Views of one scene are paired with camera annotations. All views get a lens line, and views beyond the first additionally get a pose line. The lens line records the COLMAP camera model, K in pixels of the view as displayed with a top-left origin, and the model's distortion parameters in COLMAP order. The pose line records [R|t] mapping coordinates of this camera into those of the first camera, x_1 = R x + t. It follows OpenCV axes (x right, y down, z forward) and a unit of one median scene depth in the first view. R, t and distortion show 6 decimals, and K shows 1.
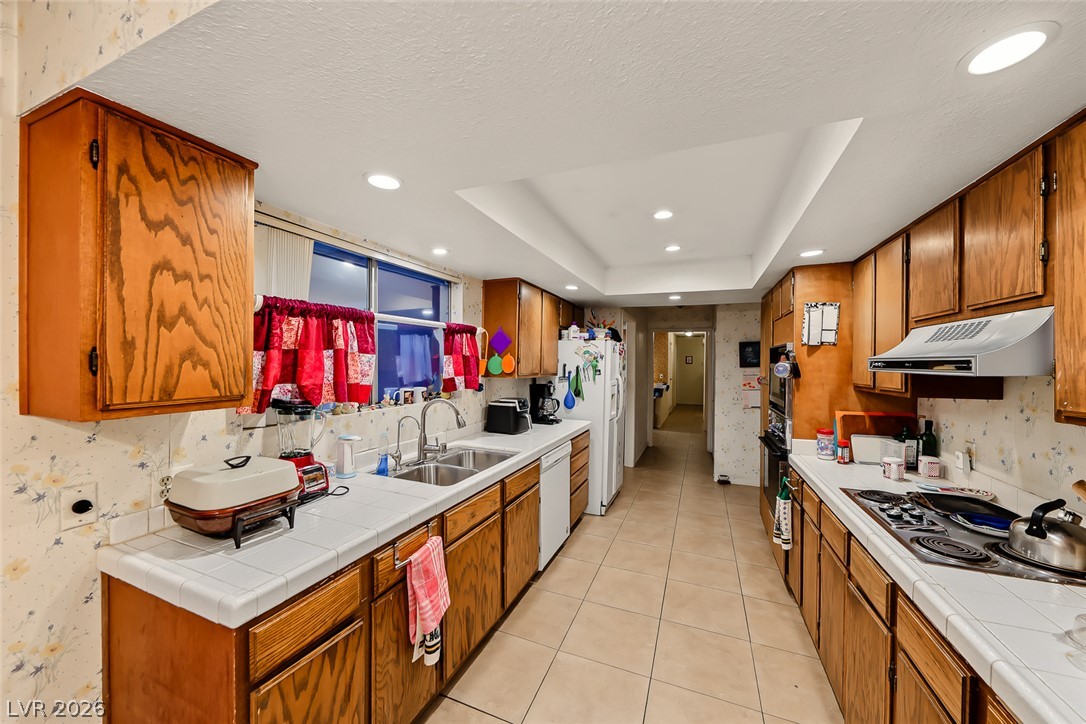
lens RADIAL K [[390.5, 0, 544.8], [0, 390.5, 363.3], [0, 0, 1]] dist [0.002201, 0.000231]
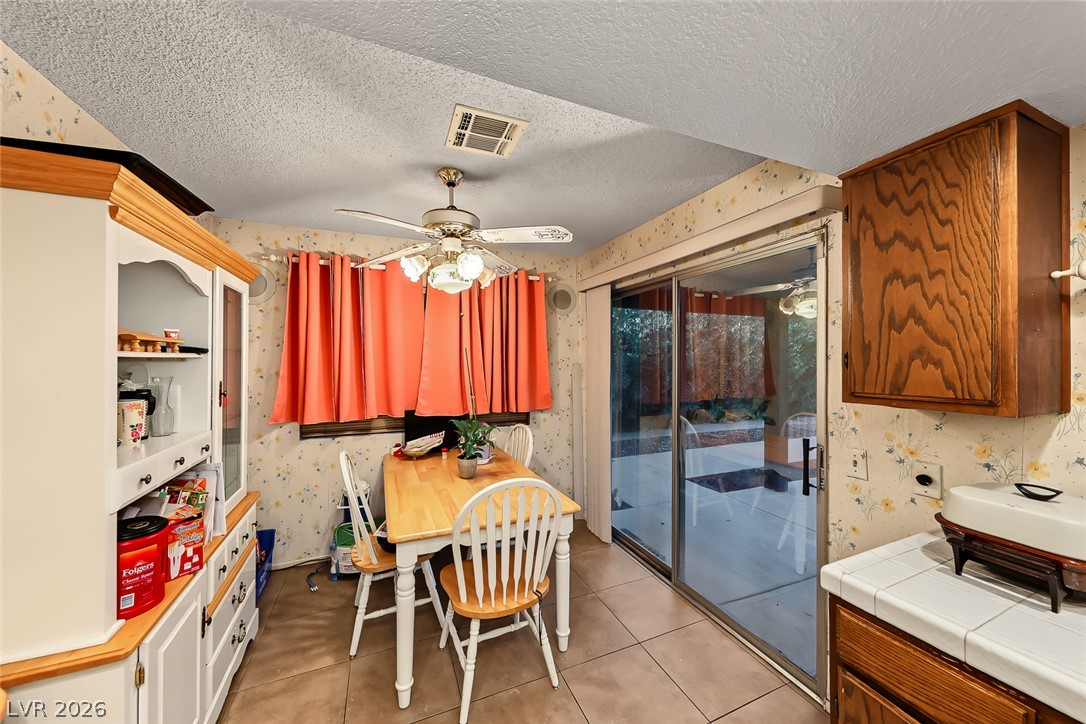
lens RADIAL K [[390.5, 0, 544.8], [0, 390.5, 363.3], [0, 0, 1]] dist [0.002201, 0.000231]
pose [[-0.711481, -0.003990, -0.702694, 0.531799], [-0.008844, 0.999956, 0.003277, 0.009079], [0.702649, 0.008546, -0.711485, 1.062139]]
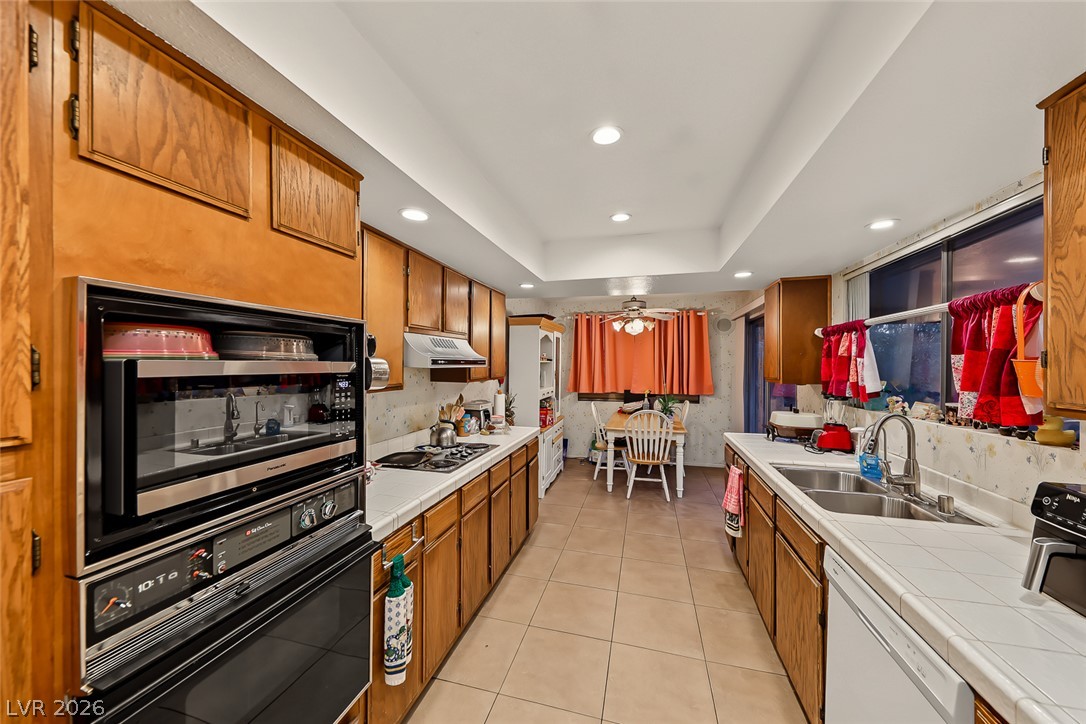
lens RADIAL K [[382.7, 0, 538.2], [0, 382.7, 367.6], [0, 0, 1]] dist [0.000686, 0.000056]
pose [[-0.993814, -0.007408, -0.110813, 0.811796], [-0.009092, 0.999851, 0.014706, -0.000457], [0.110688, 0.015622, -0.993732, 2.382067]]
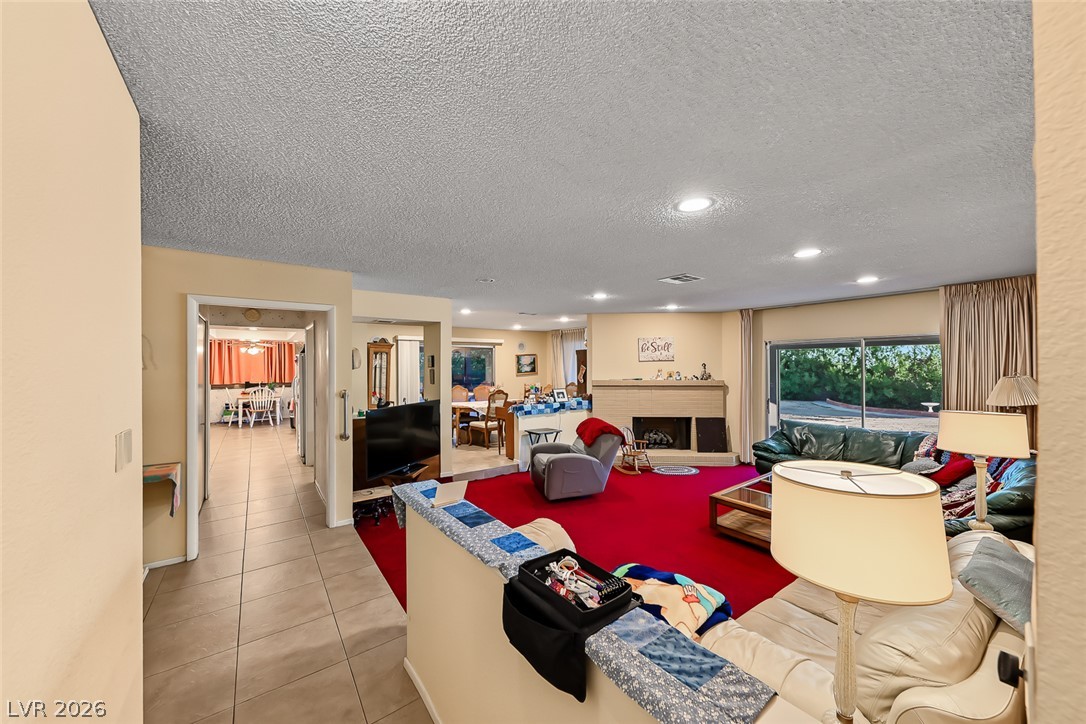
lens RADIAL K [[390.5, 0, 544.8], [0, 390.5, 363.3], [0, 0, 1]] dist [0.002201, 0.000231]
pose [[-0.518278, -0.009535, -0.855159, 2.303024], [-0.003892, 0.999954, -0.008791, -0.019812], [0.855203, -0.001228, -0.518291, 5.876038]]
